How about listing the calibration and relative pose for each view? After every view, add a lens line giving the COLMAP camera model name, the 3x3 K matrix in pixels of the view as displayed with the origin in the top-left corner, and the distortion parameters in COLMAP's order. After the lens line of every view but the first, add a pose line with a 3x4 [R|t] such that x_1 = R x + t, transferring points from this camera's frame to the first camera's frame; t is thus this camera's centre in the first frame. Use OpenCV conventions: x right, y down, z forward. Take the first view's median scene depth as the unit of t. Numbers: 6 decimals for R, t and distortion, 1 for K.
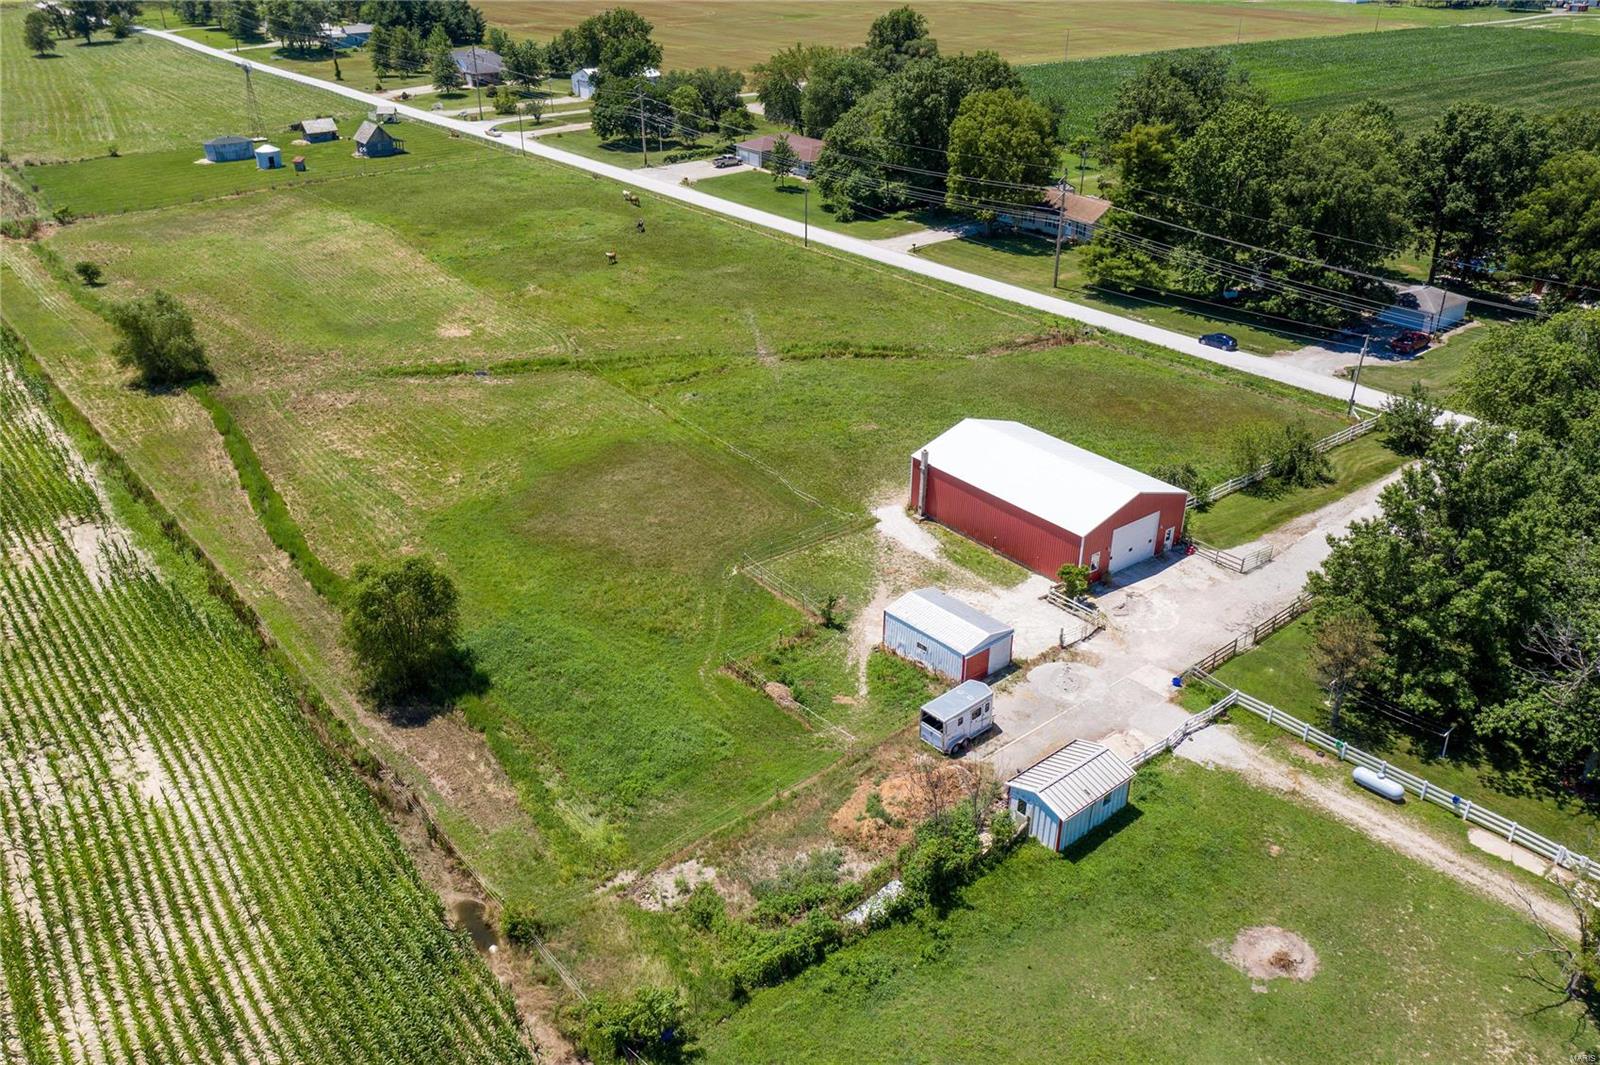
lens RADIAL K [[1278.2, 0, 802.3], [0, 1278.2, 500.8], [0, 0, 1]] dist [-0.024991, 0.012213]
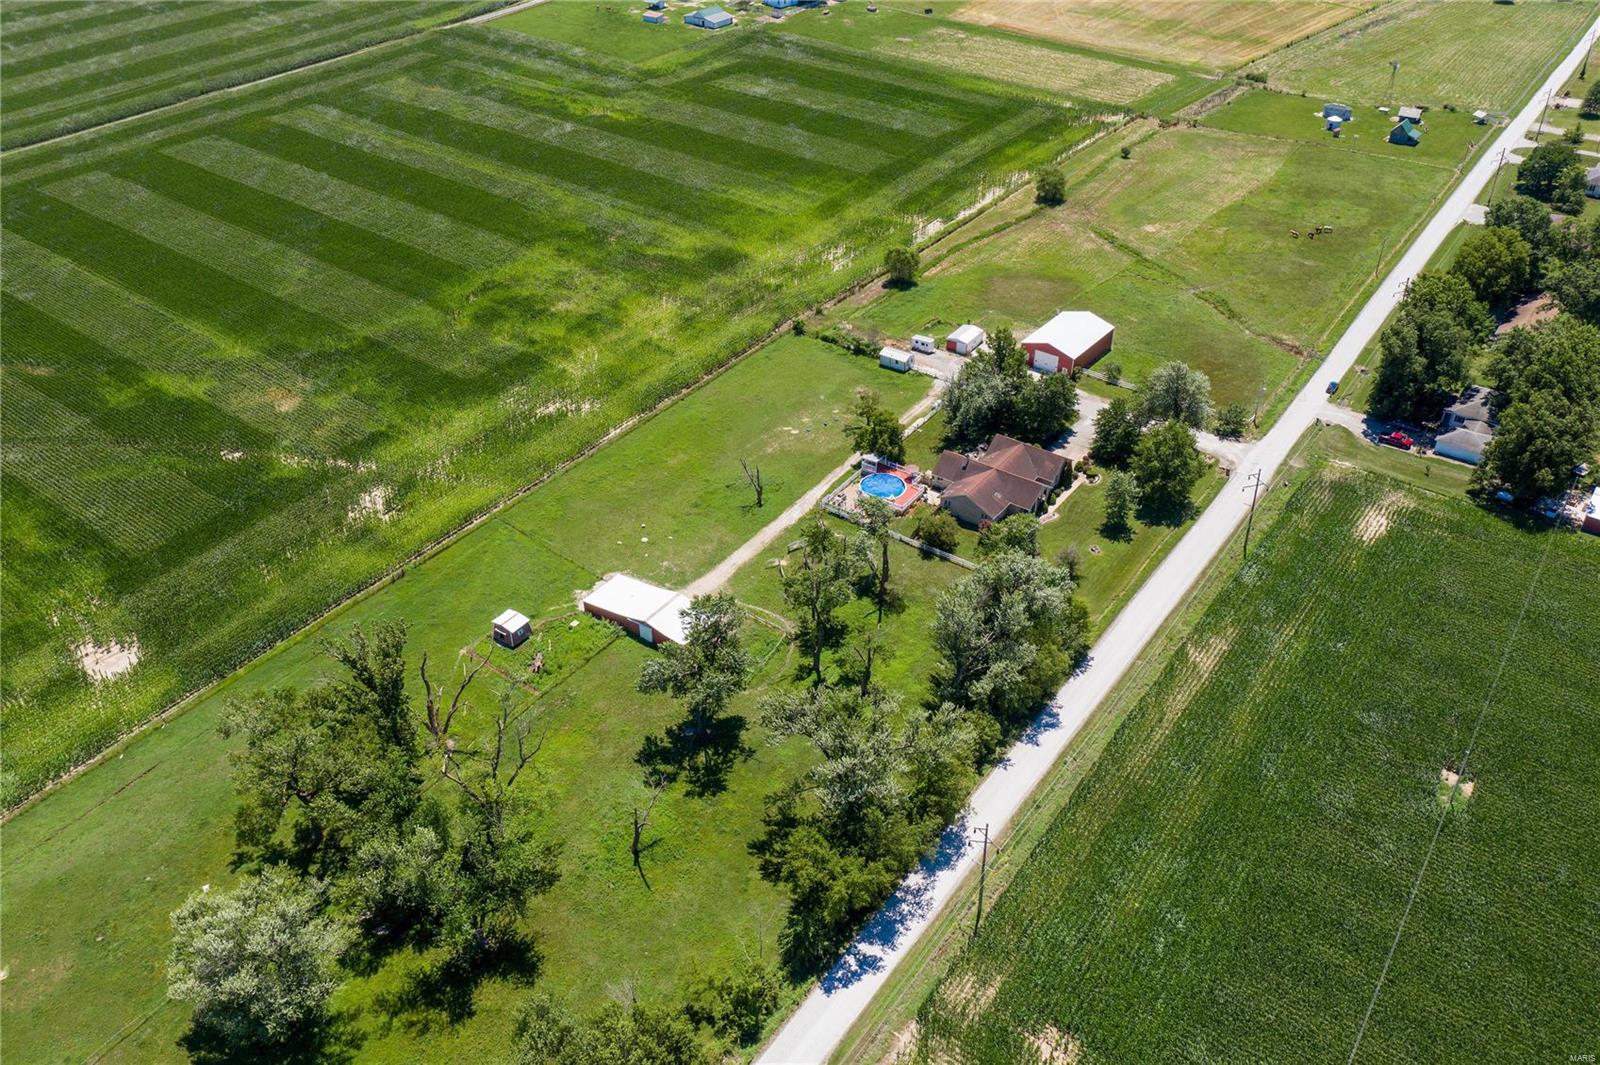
lens RADIAL K [[1253.4, 0, 800.0], [0, 1253.4, 532.5], [0, 0, 1]] dist [-0.015041, 0.010776]
pose [[0.245750, 0.555176, -0.794598, 2.349220], [-0.410037, 0.802324, 0.433759, -0.591545], [0.878338, 0.219218, 0.424813, -0.496738]]
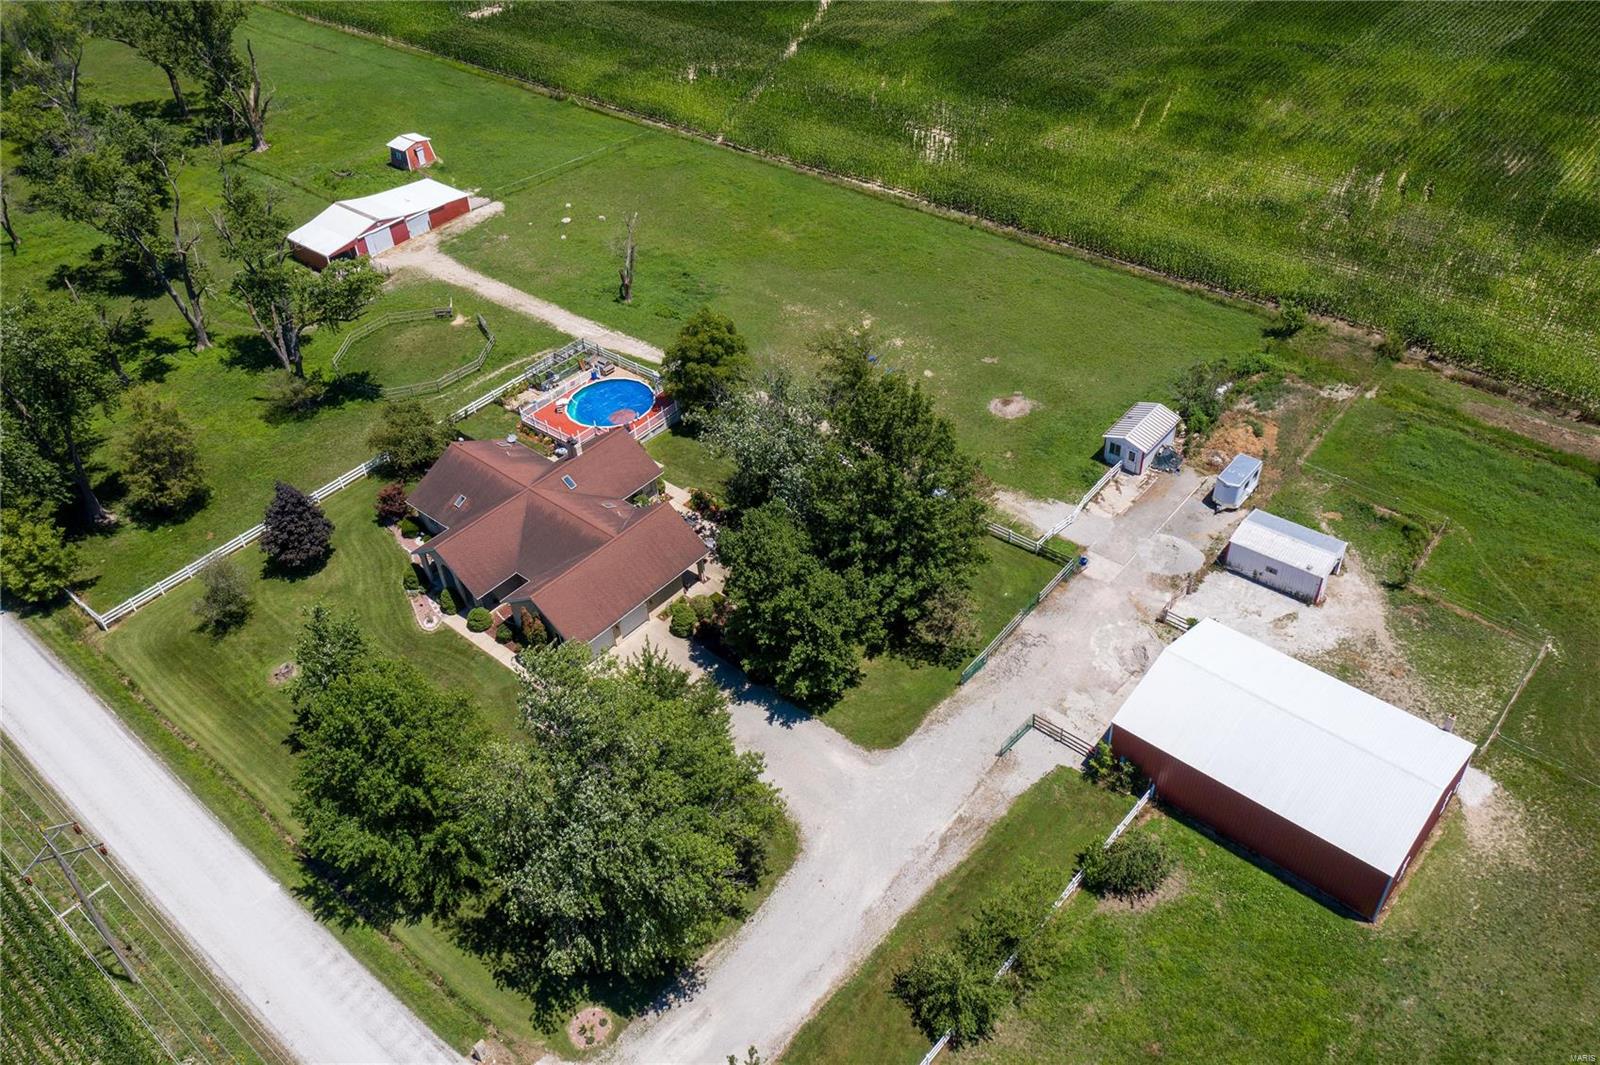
lens RADIAL K [[1286.8, 0, 797.0], [0, 1286.8, 488.7], [0, 0, 1]] dist [-0.019277, 0.004419]
pose [[-0.985067, 0.137779, -0.103251, 0.555343], [-0.030111, 0.452587, 0.891212, -0.791394], [0.169521, 0.881012, -0.441680, 1.173513]]
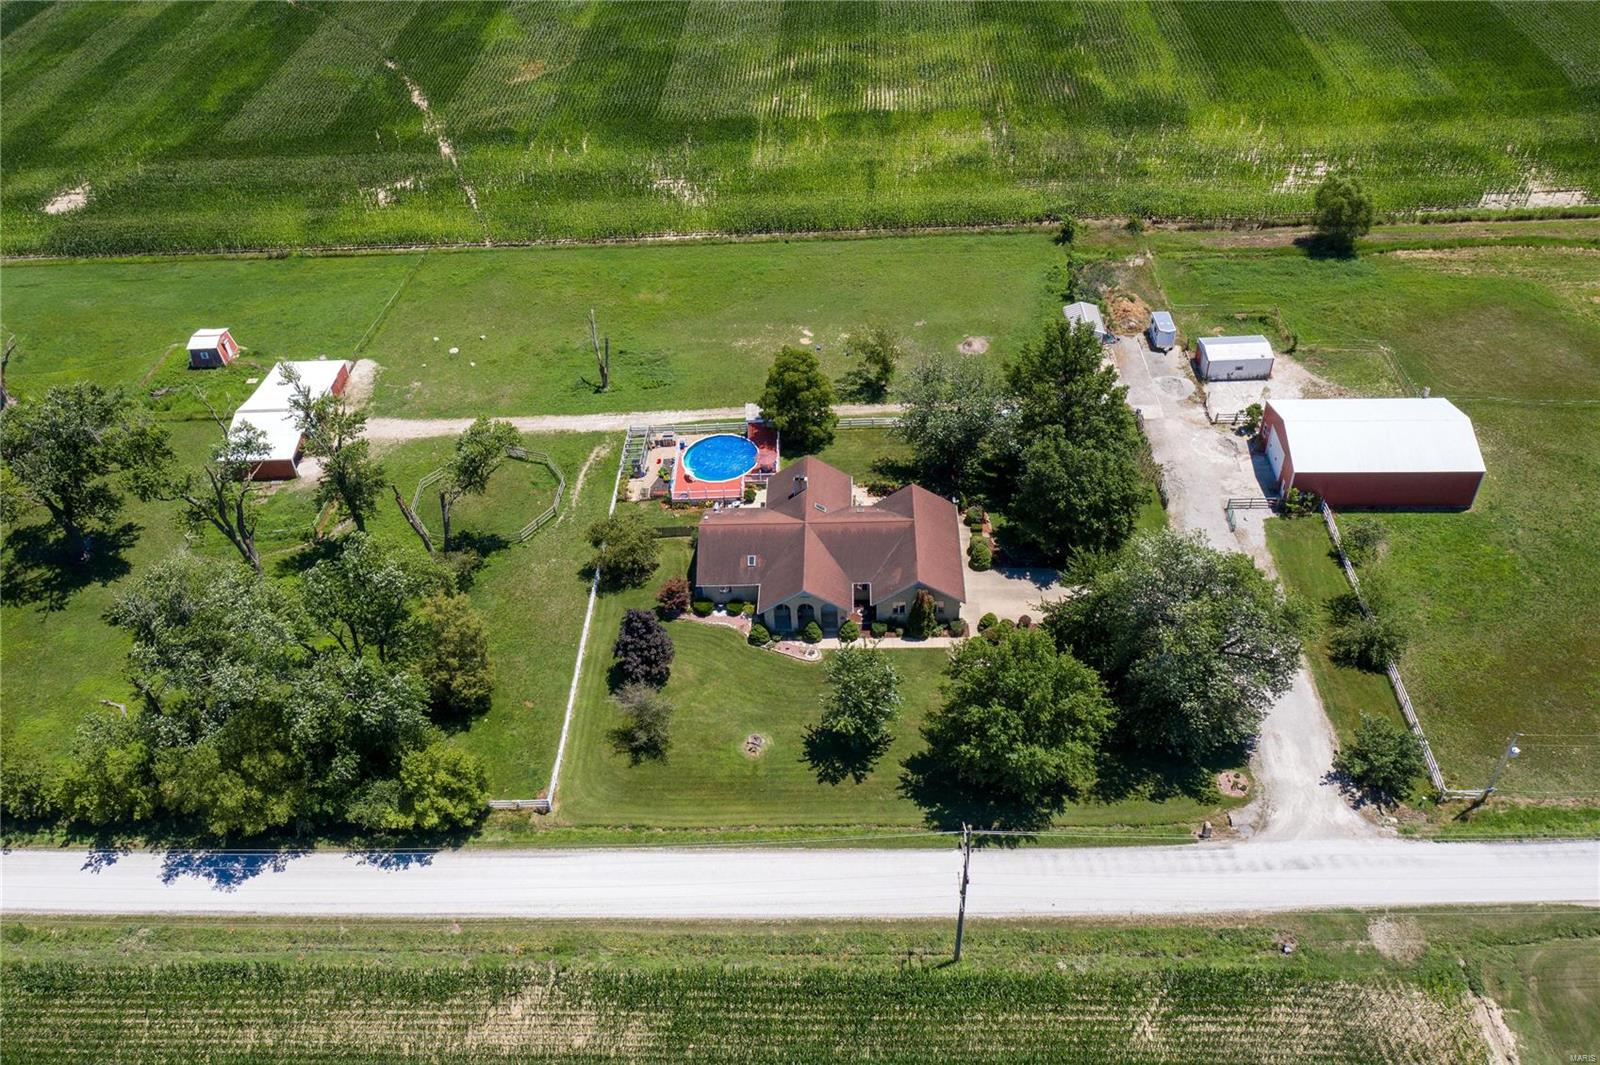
lens RADIAL K [[1286.8, 0, 797.0], [0, 1286.8, 488.7], [0, 0, 1]] dist [-0.019277, 0.004419]
pose [[-0.657963, 0.489865, -0.571942, 1.333648], [-0.286420, 0.539627, 0.791685, -0.845598], [0.696454, 0.684715, -0.214747, 0.919512]]
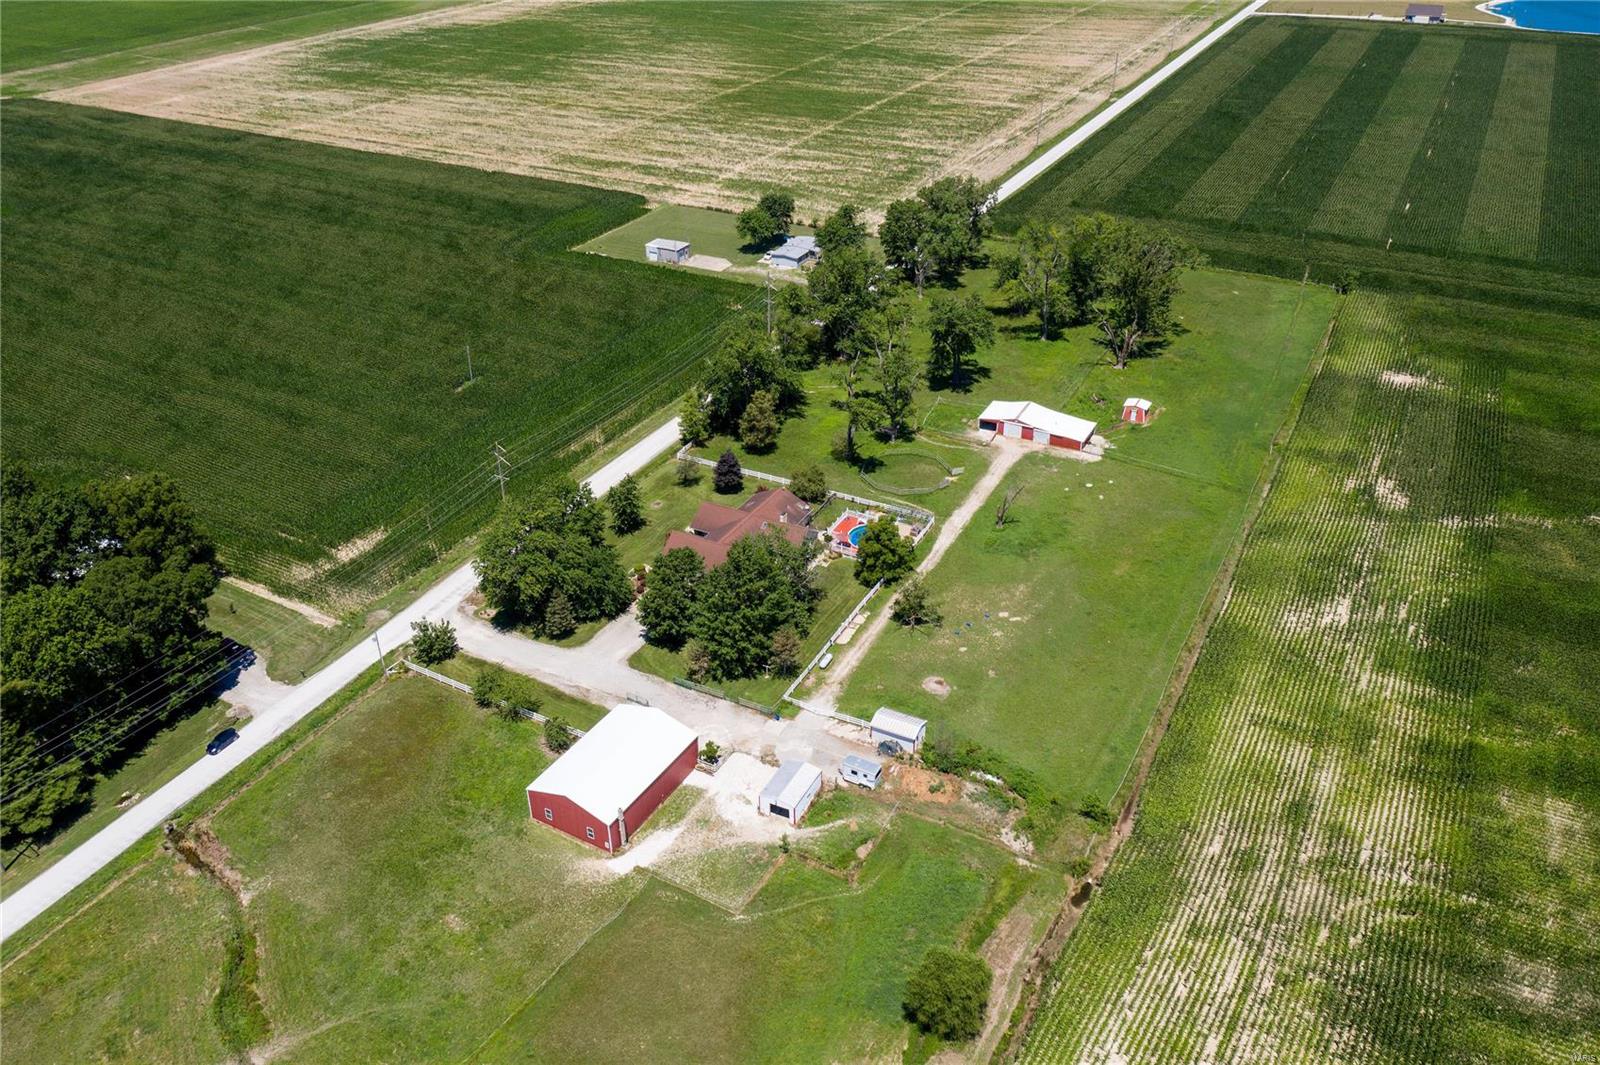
lens RADIAL K [[1253.4, 0, 800.0], [0, 1253.4, 532.5], [0, 0, 1]] dist [-0.015041, 0.010776]
pose [[-0.371522, -0.478843, 0.795412, -0.957785], [0.411455, 0.683086, 0.603405, -1.026949], [-0.832272, 0.551455, -0.056759, 0.755307]]
